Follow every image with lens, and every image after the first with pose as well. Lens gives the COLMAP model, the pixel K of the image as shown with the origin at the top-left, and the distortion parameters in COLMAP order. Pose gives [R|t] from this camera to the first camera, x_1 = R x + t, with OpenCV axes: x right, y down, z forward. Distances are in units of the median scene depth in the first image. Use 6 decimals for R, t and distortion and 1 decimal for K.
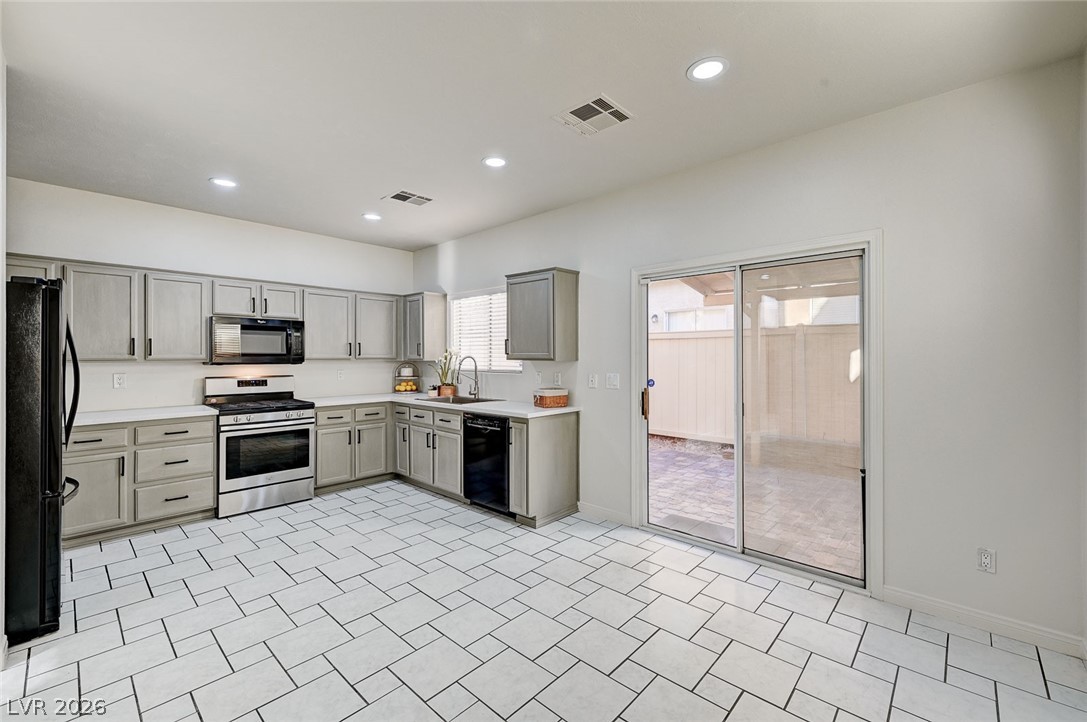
lens RADIAL K [[452.4, 0, 544.5], [0, 452.4, 353.7], [0, 0, 1]] dist [-0.000918, -0.000199]
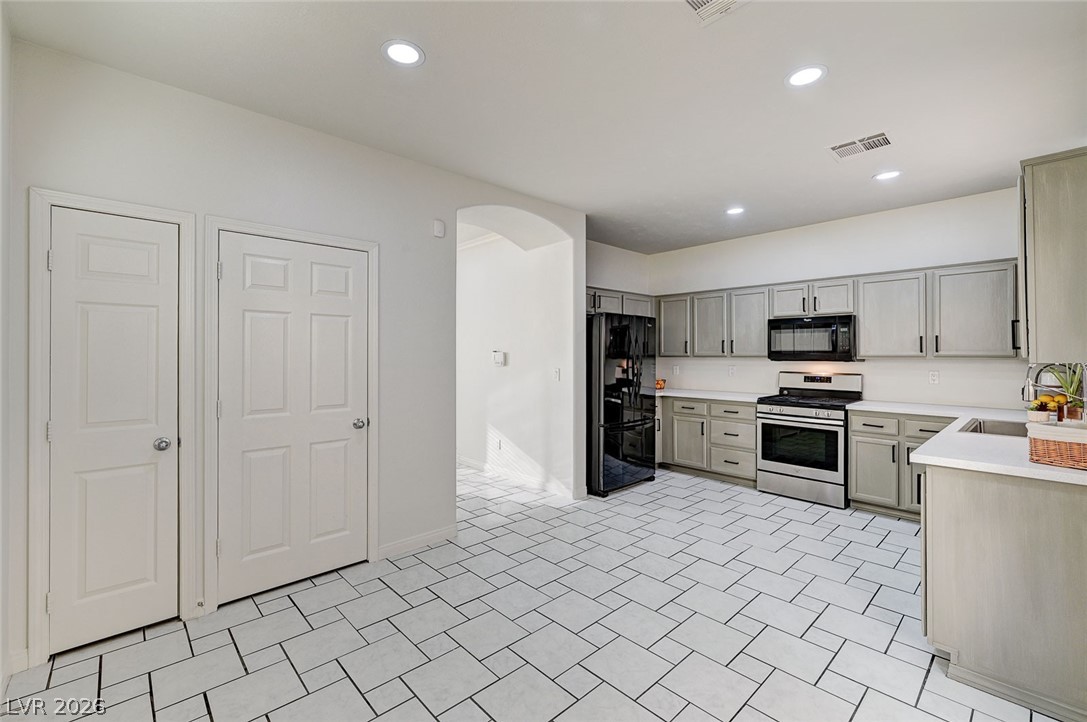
lens RADIAL K [[463.1, 0, 552.8], [0, 463.1, 352.5], [0, 0, 1]] dist [-0.000599, -0.000078]
pose [[-0.065307, -0.003864, -0.997858, 0.451462], [0.005891, 0.999974, -0.004258, 0.004580], [0.997848, -0.006156, -0.065282, 0.467673]]
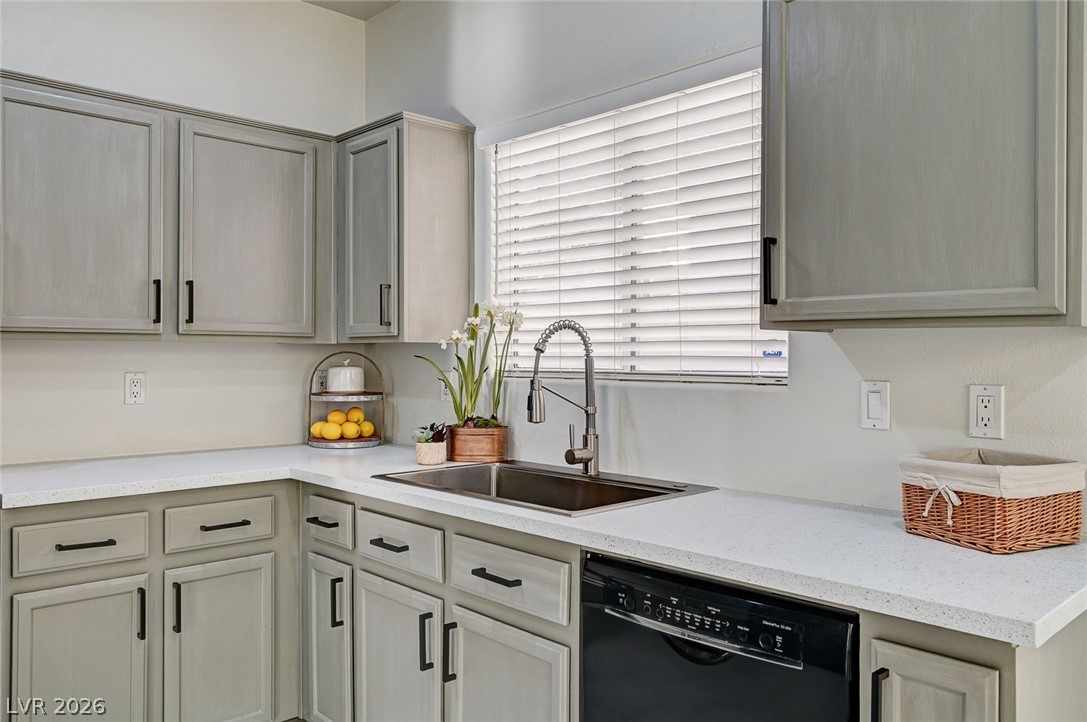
lens RADIAL K [[823.9, 0, 541.8], [0, 823.9, 350.8], [0, 0, 1]] dist [-0.006441, -0.001952]
pose [[0.997899, 0.003250, -0.064712, -0.160157], [-0.003186, 0.999994, 0.001083, 0.023611], [0.064716, -0.000875, 0.997903, 0.533909]]
